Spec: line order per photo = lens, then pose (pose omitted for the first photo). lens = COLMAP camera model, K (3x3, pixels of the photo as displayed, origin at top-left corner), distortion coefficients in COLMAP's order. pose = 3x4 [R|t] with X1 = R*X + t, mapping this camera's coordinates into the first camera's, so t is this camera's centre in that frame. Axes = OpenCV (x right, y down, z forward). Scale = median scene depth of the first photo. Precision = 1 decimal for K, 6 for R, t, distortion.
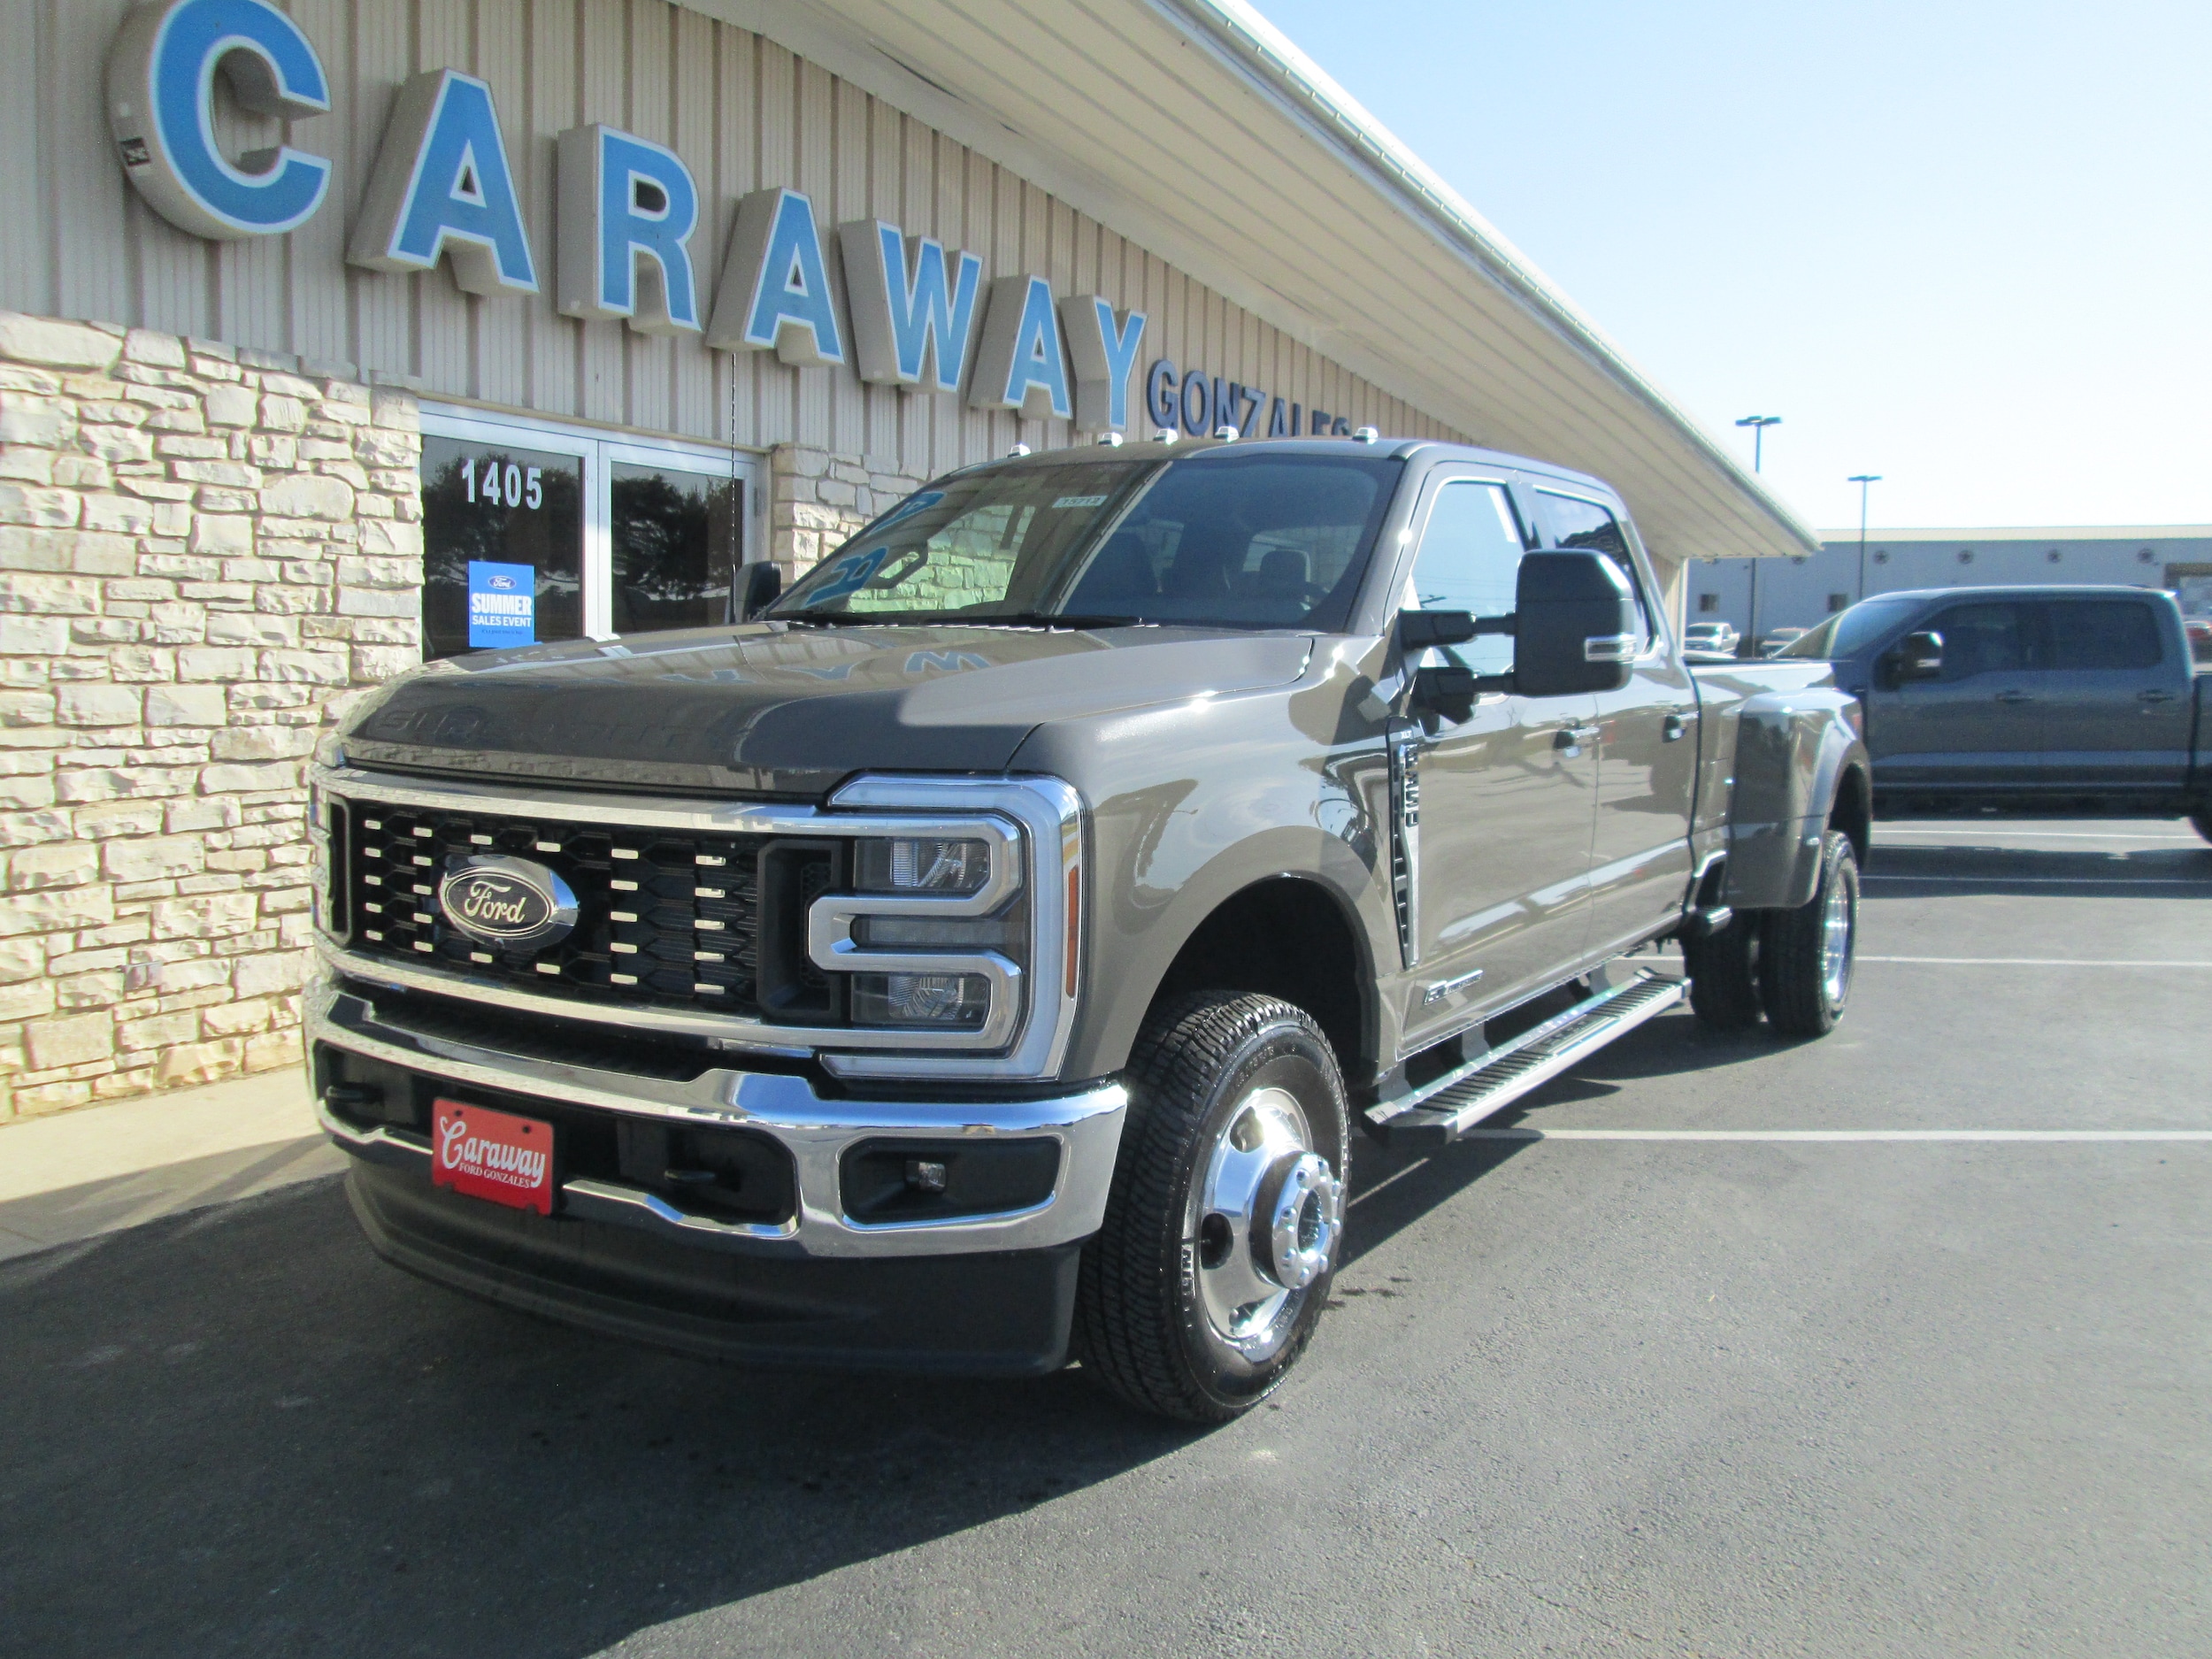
lens RADIAL K [[1833.3, 0, 1099.4], [0, 1833.3, 831.8], [0, 0, 1]] dist [-0.041511, 0.017097]
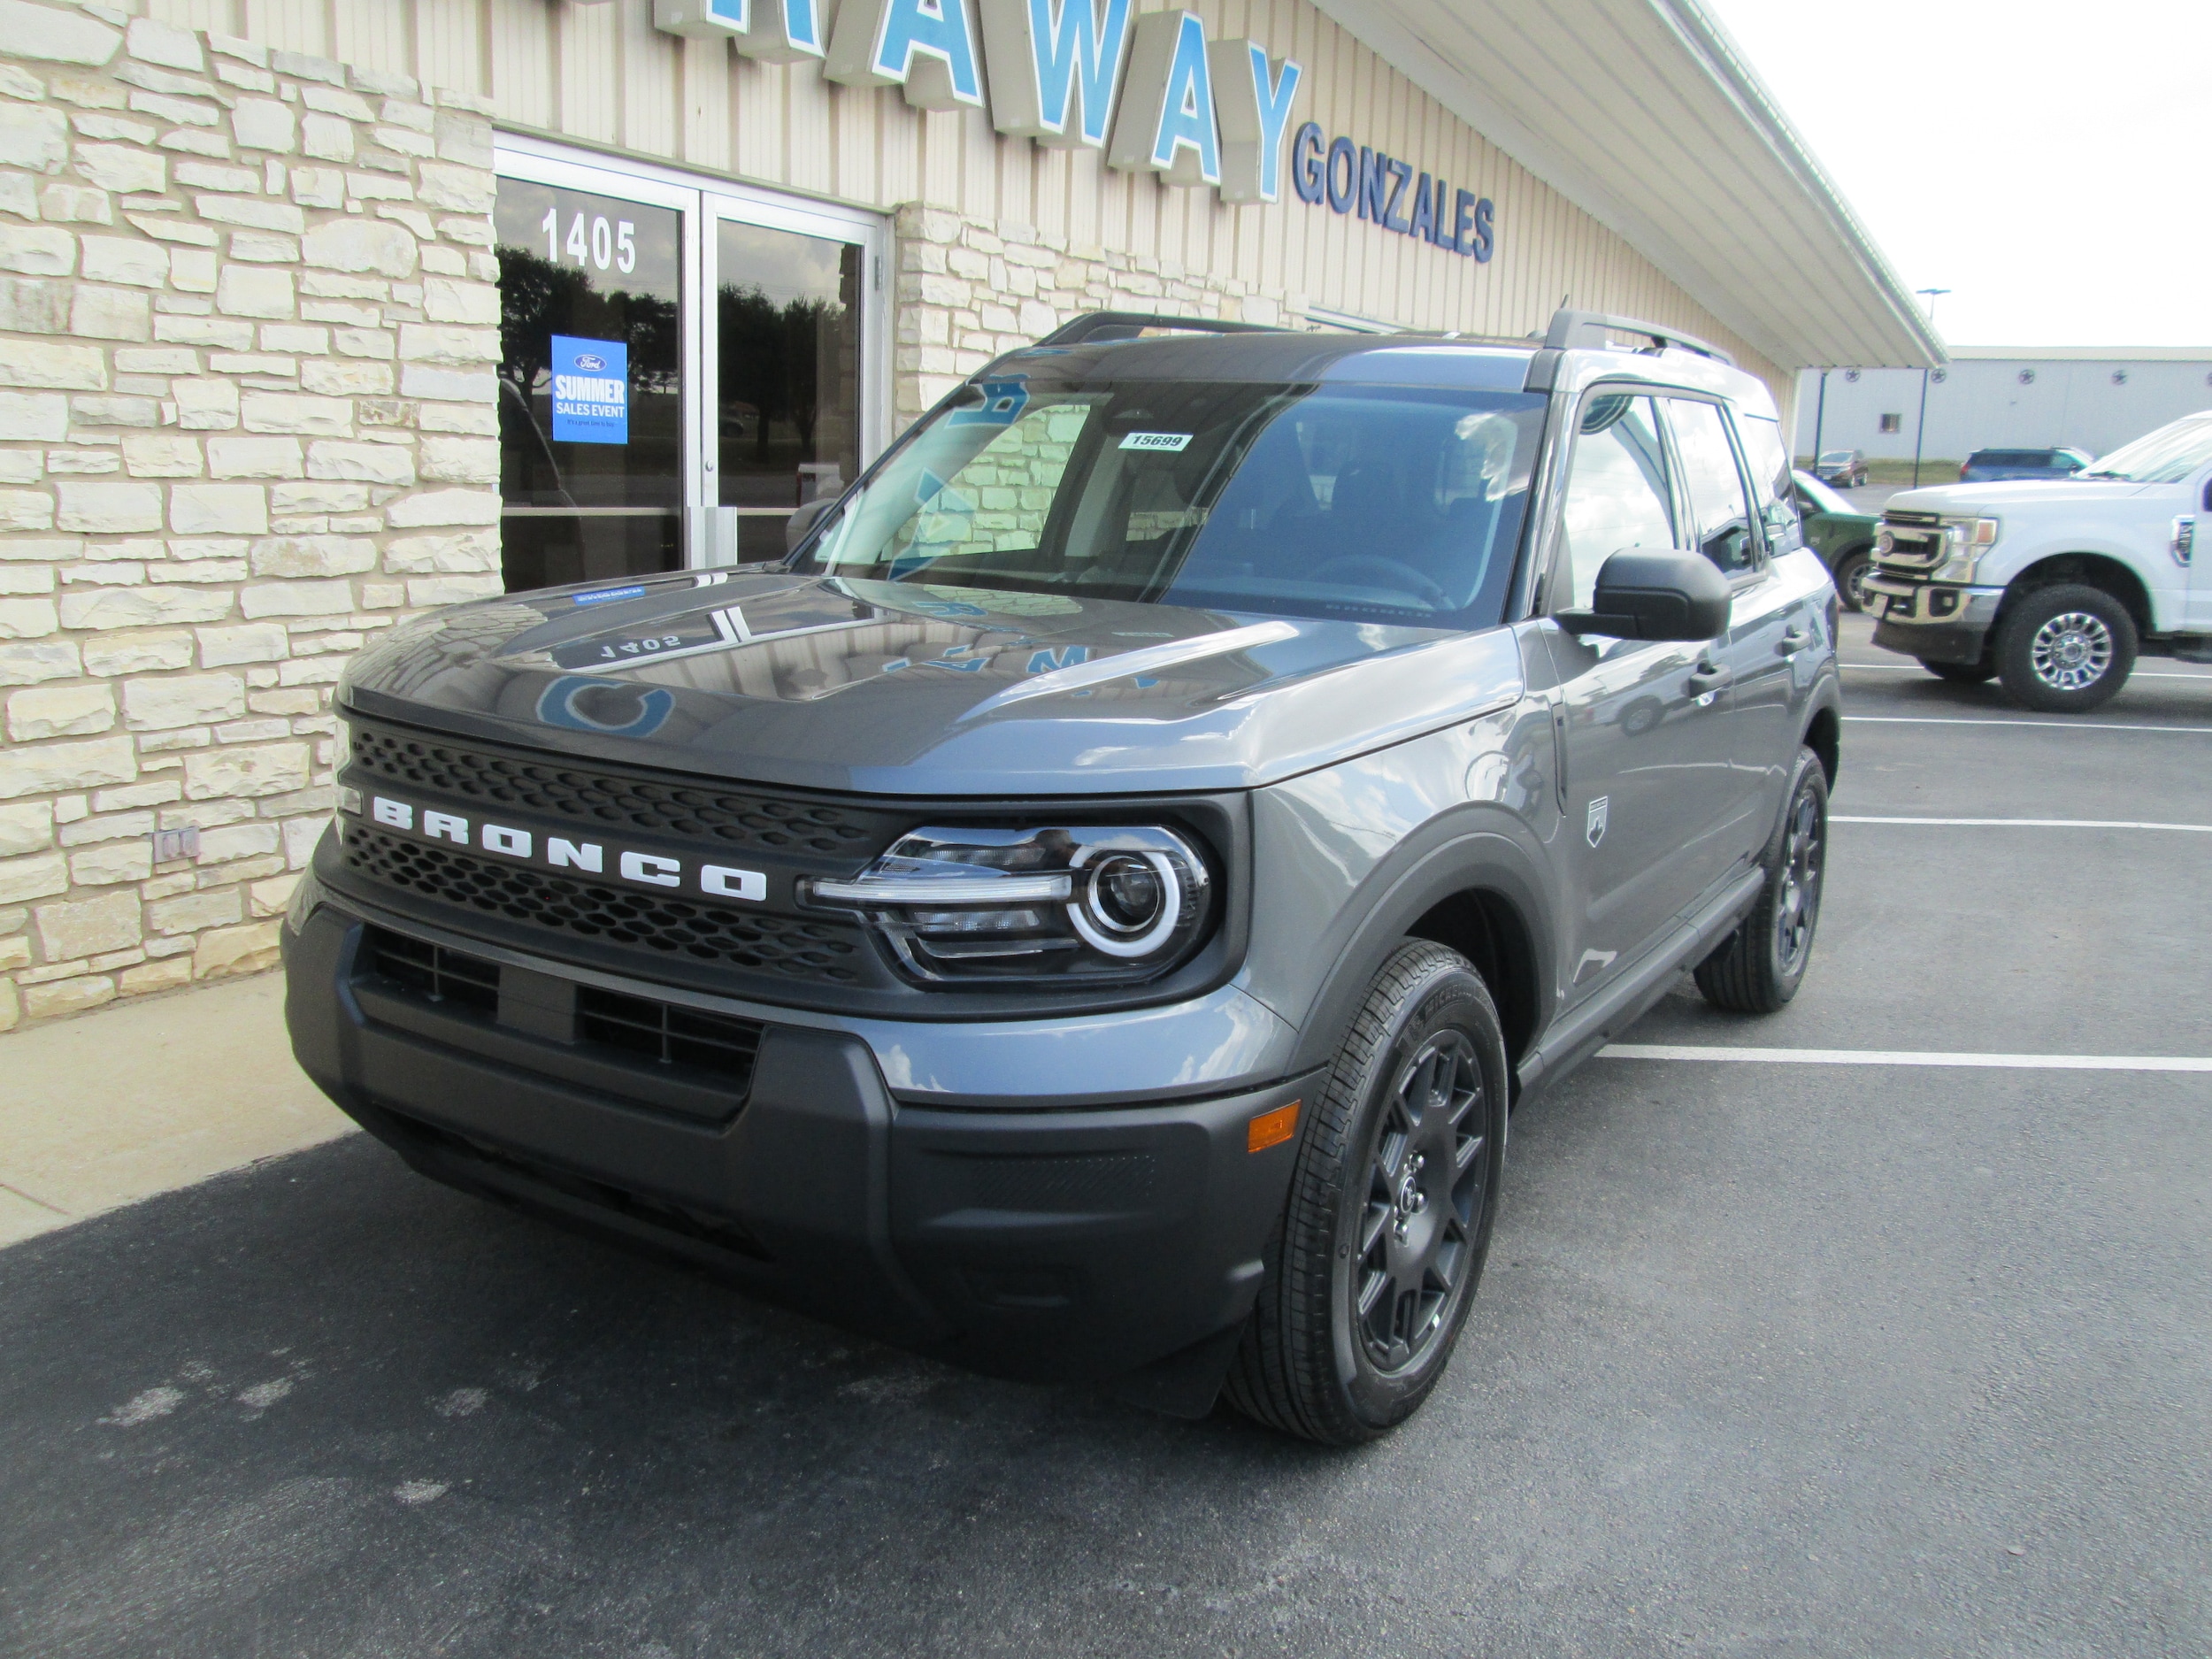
lens RADIAL K [[1838.9, 0, 1104.7], [0, 1838.9, 823.7], [0, 0, 1]] dist [-0.041151, 0.018824]
pose [[0.999896, 0.014178, -0.002492, -0.102544], [-0.013873, 0.995285, 0.096000, -0.013138], [0.003841, -0.095956, 0.995378, 0.179239]]
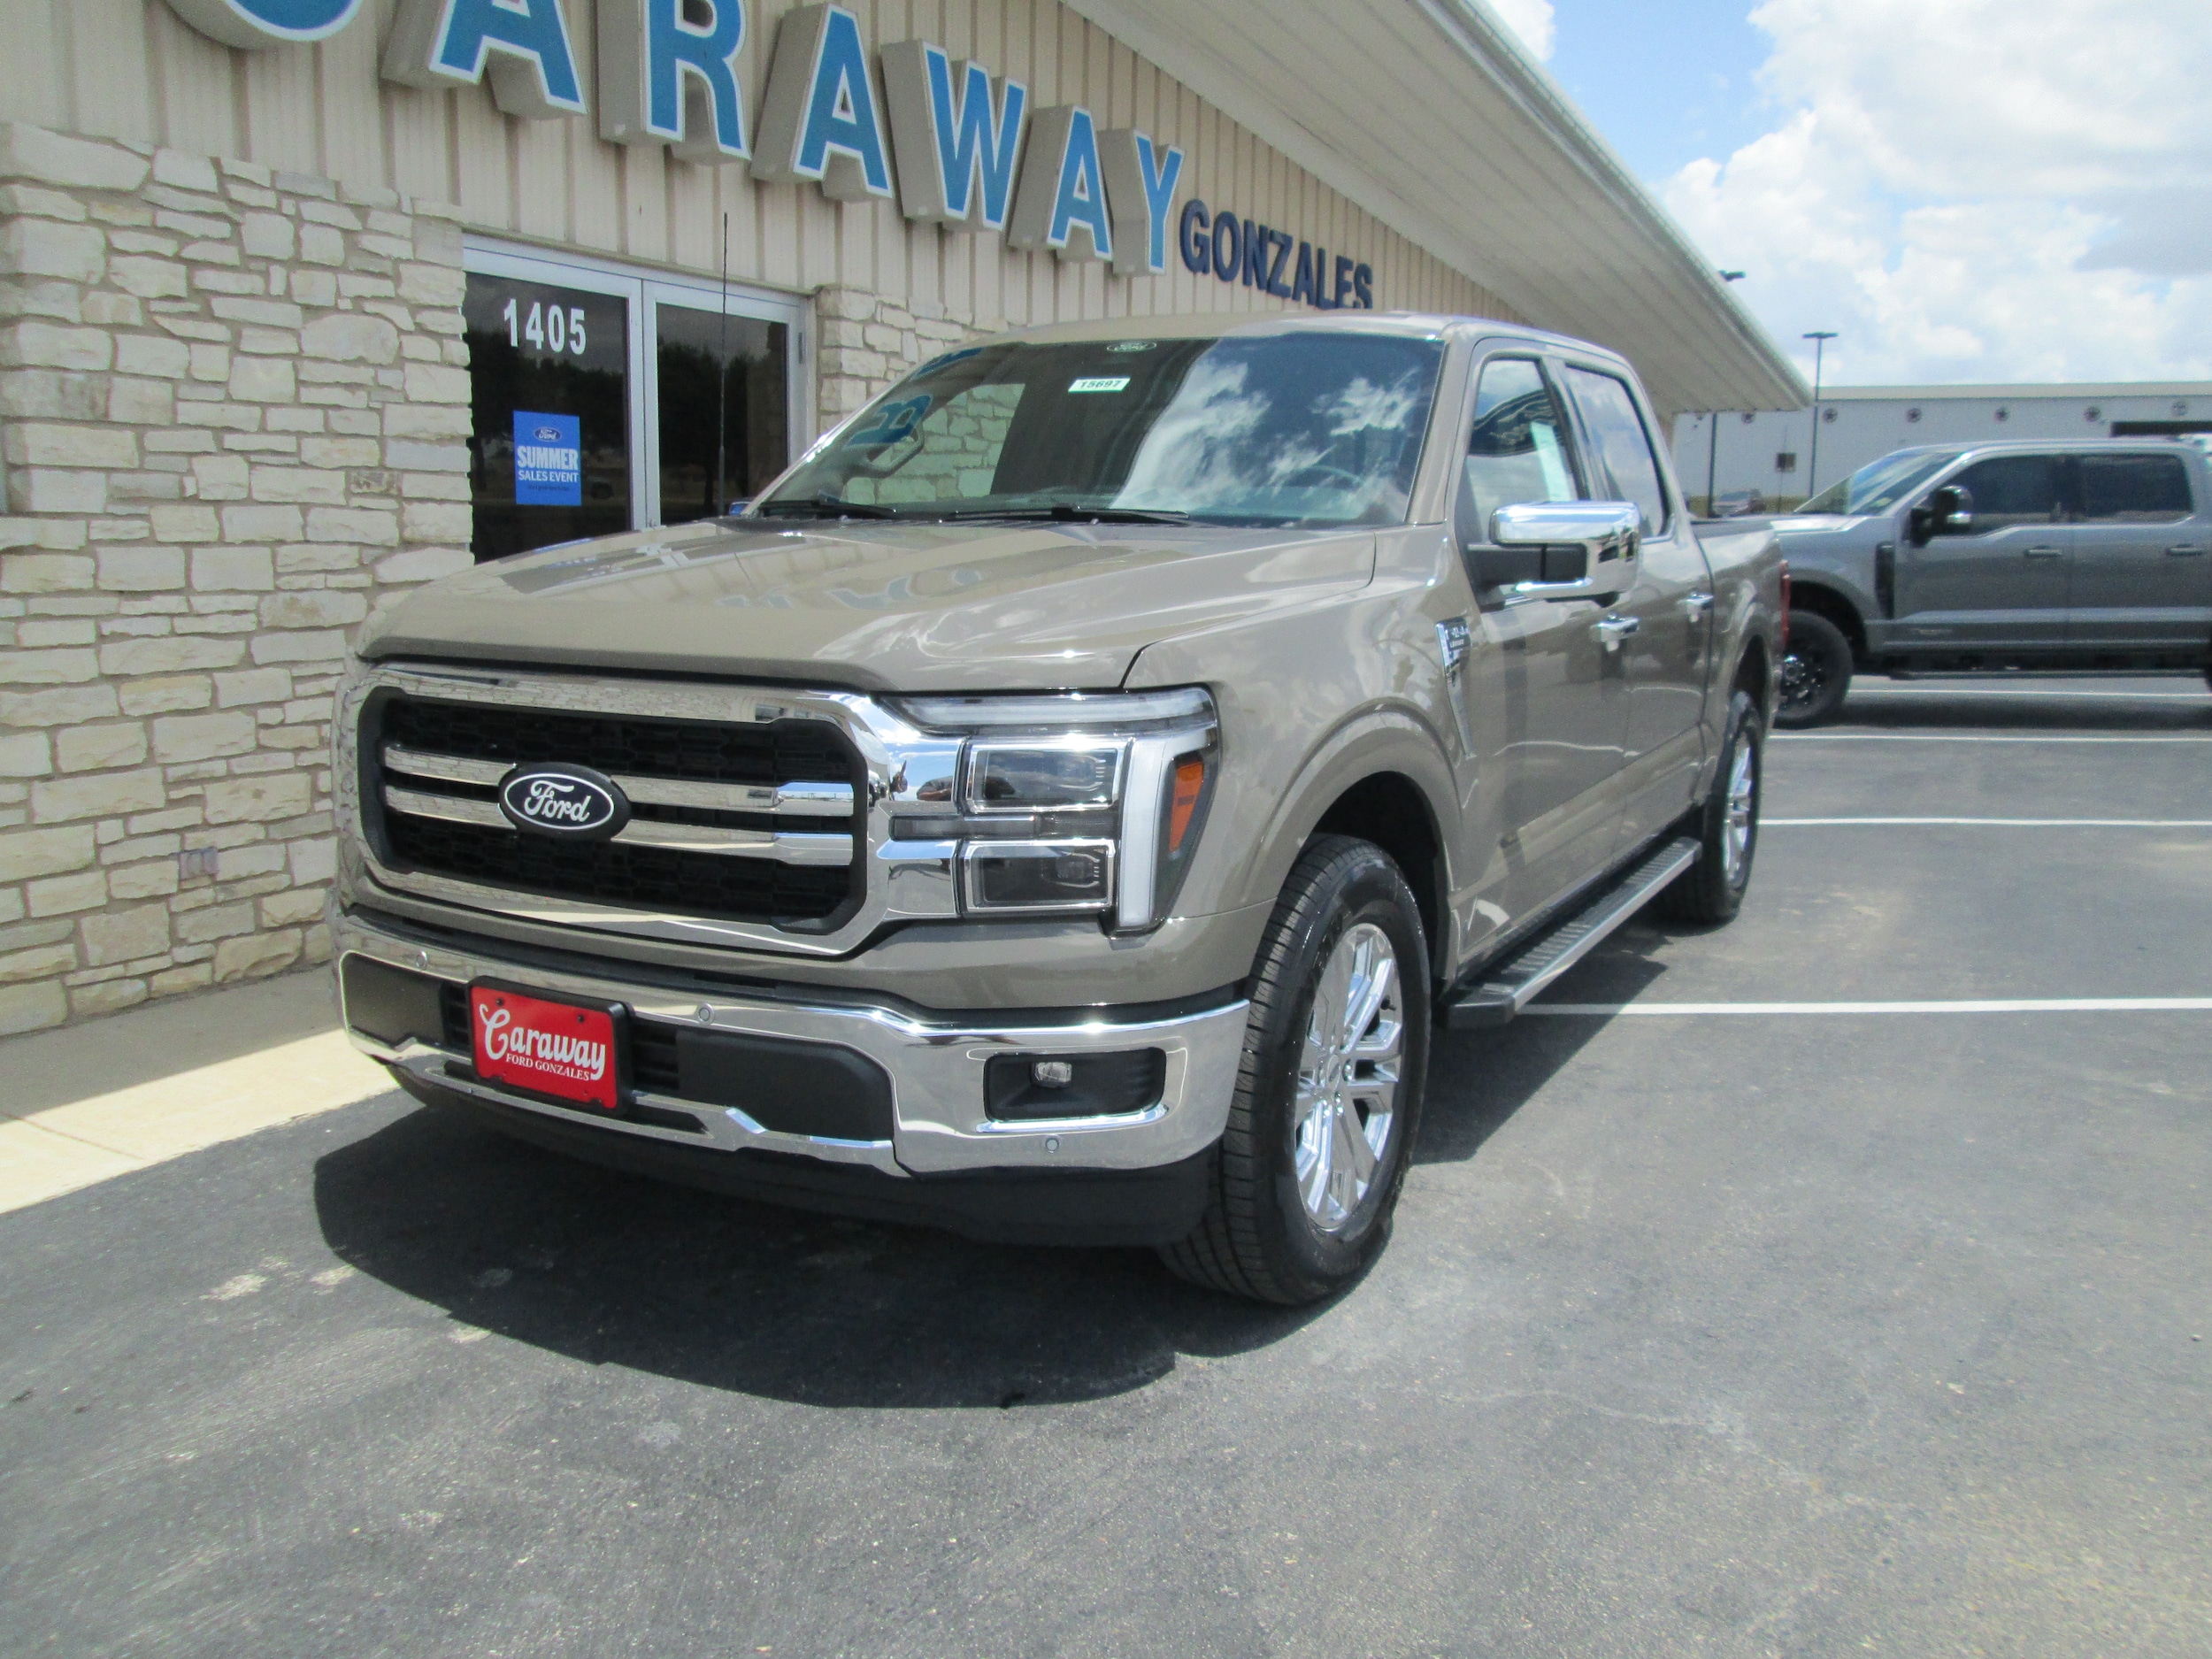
lens RADIAL K [[1835.9, 0, 1101.7], [0, 1835.9, 827.9], [0, 0, 1]] dist [-0.044409, 0.020807]
pose [[0.999332, -0.011992, 0.034508, -0.092087], [0.009535, 0.997464, 0.070528, 0.000176], [-0.035267, -0.070152, 0.996913, 0.058067]]
